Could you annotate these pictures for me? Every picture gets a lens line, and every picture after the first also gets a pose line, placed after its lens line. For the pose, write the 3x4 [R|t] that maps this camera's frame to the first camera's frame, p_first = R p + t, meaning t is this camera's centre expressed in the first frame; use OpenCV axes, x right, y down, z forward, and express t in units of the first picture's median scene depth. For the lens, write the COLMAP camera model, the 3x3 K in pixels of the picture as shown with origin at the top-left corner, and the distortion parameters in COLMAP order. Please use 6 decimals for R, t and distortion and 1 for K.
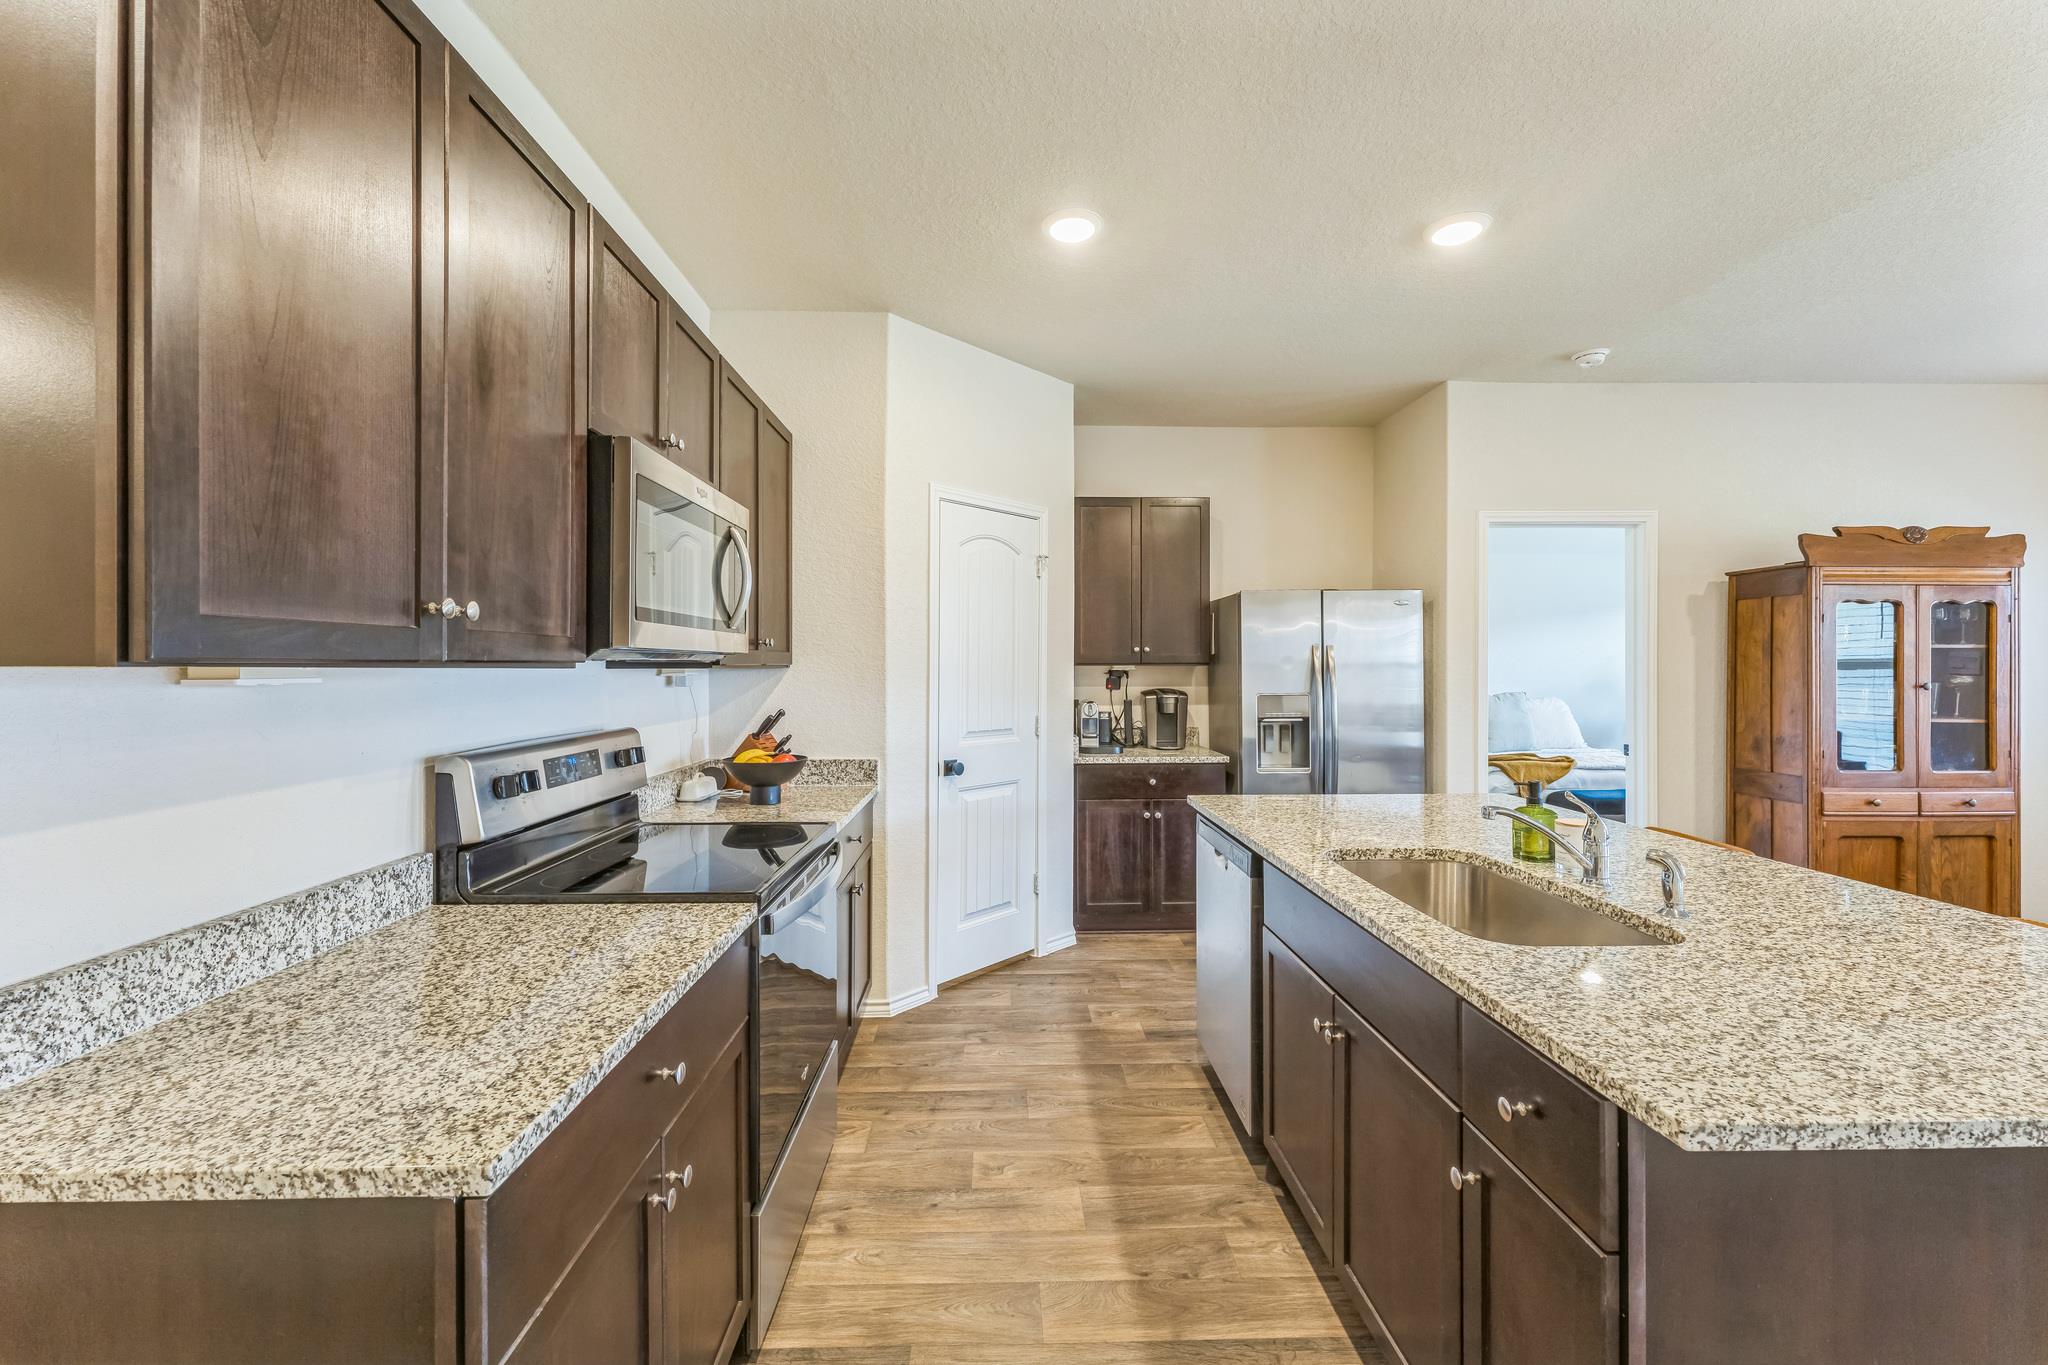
lens RADIAL K [[822.7, 0, 1018.9], [0, 822.7, 671.9], [0, 0, 1]] dist [-0.001564, -0.000360]
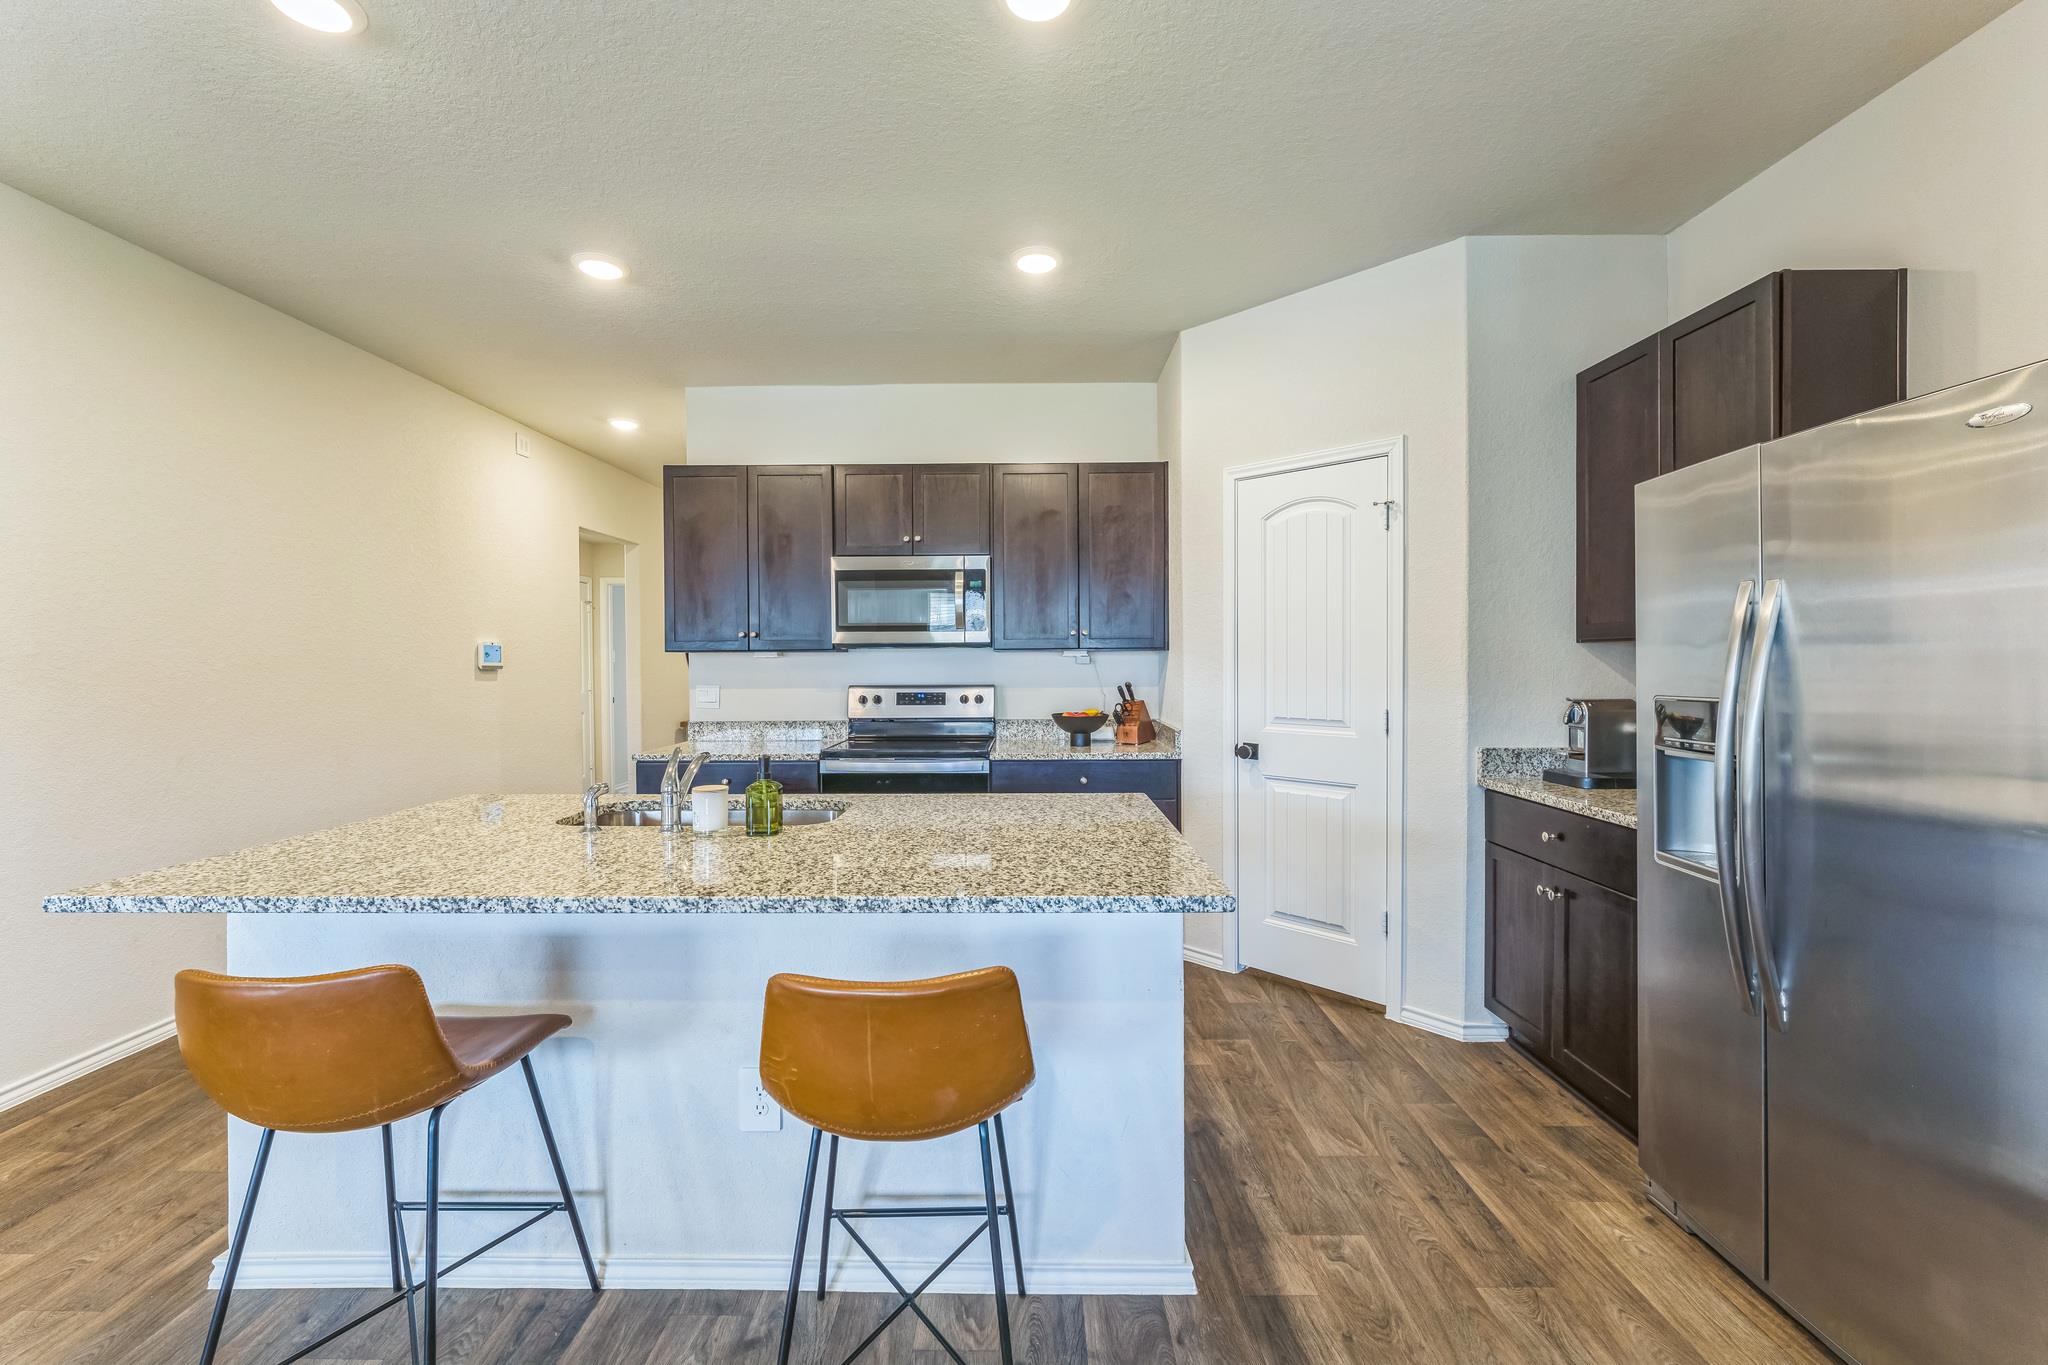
lens RADIAL K [[847.7, 0, 1019.1], [0, 847.7, 675.1], [0, 0, 1]] dist [-0.014085, 0.004742]
pose [[-0.037630, 0.021047, -0.999070, 0.899649], [-0.000005, 0.999778, 0.021063, 0.004530], [0.999292, 0.000797, -0.037621, 0.735464]]
